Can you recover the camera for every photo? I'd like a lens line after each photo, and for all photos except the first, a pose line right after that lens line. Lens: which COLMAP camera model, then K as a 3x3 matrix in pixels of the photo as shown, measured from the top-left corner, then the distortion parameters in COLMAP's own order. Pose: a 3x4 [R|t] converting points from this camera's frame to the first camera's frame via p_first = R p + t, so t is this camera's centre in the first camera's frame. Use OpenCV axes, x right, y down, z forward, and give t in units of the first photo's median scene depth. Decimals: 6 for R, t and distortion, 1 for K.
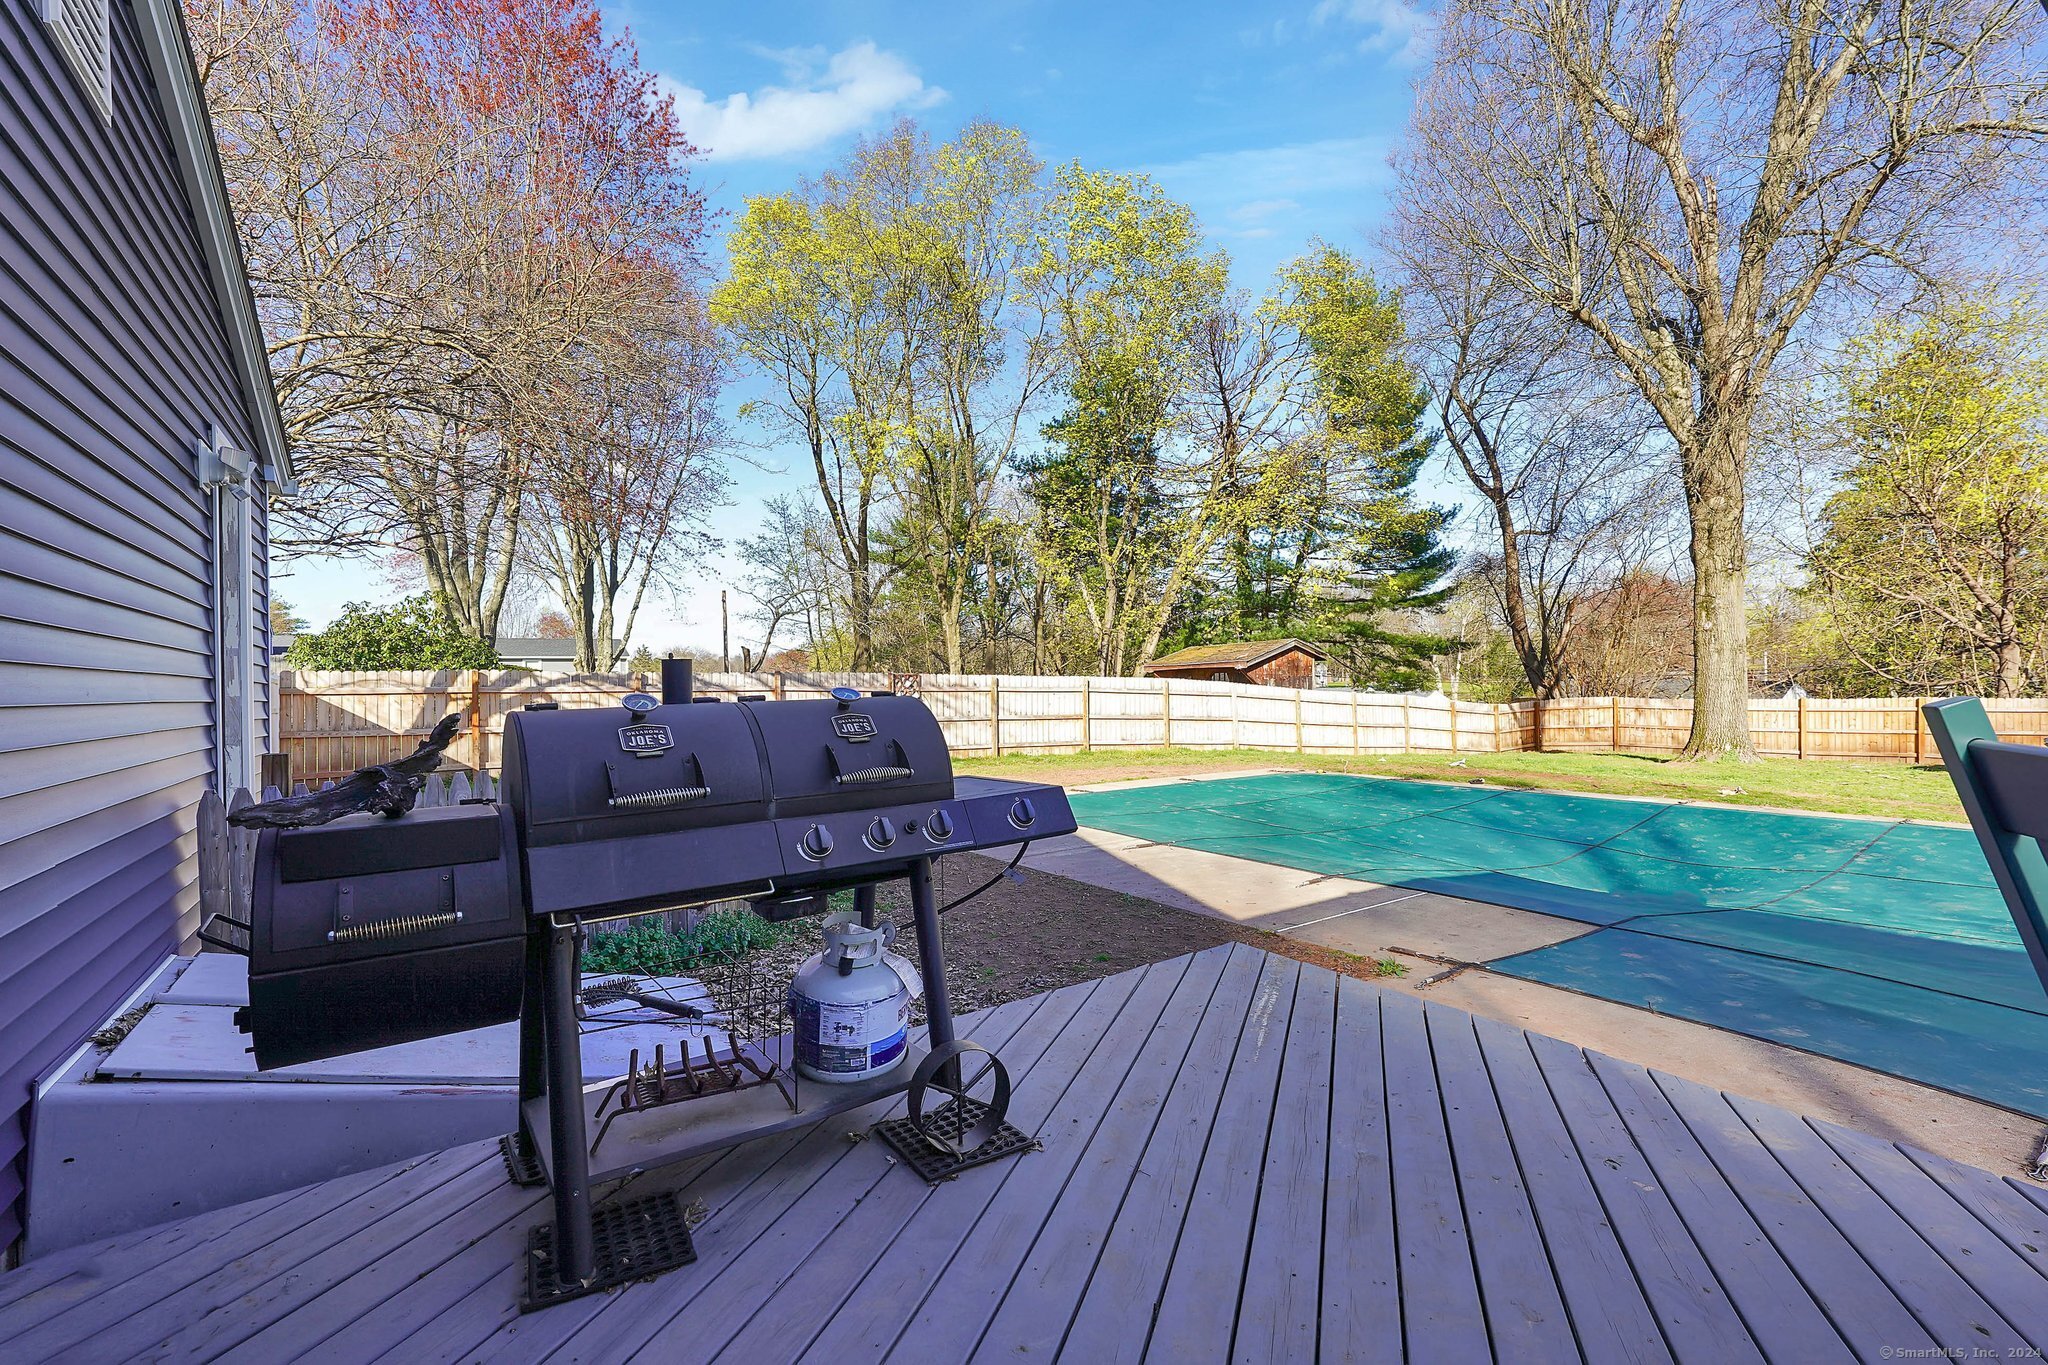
lens RADIAL K [[903.7, 0, 1025.8], [0, 903.7, 636.4], [0, 0, 1]] dist [0.004905, 0.000279]
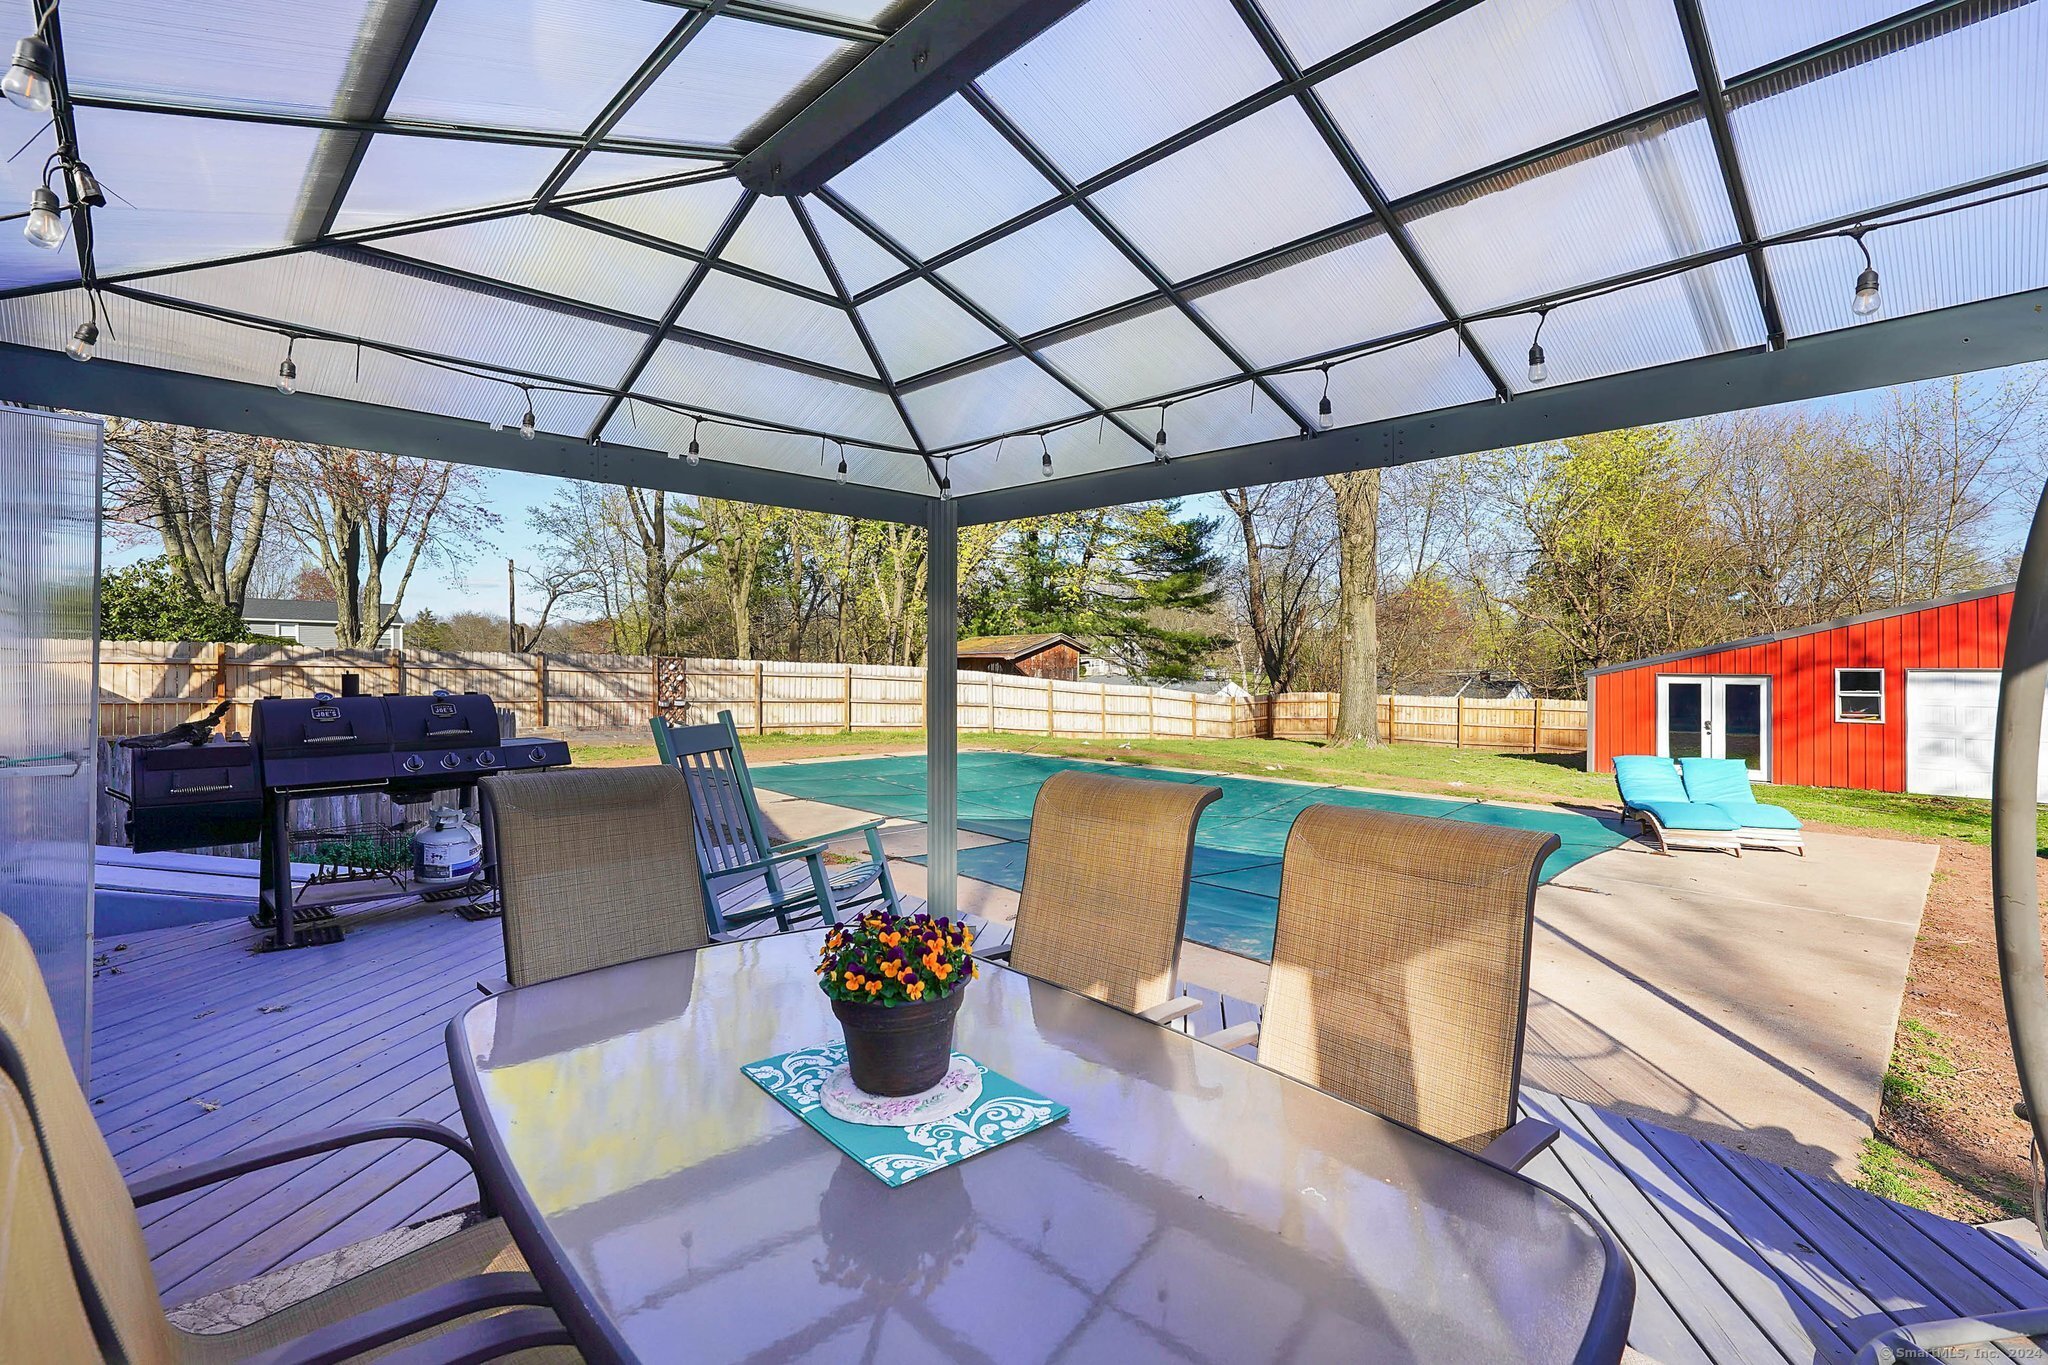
lens RADIAL K [[920.4, 0, 1016.8], [0, 920.4, 651.5], [0, 0, 1]] dist [0.000369, 0.000218]
pose [[0.985022, 0.031254, 0.169572, 0.055589], [-0.037561, 0.998712, 0.034109, -0.011688], [-0.168287, -0.039968, 0.984927, -0.096588]]
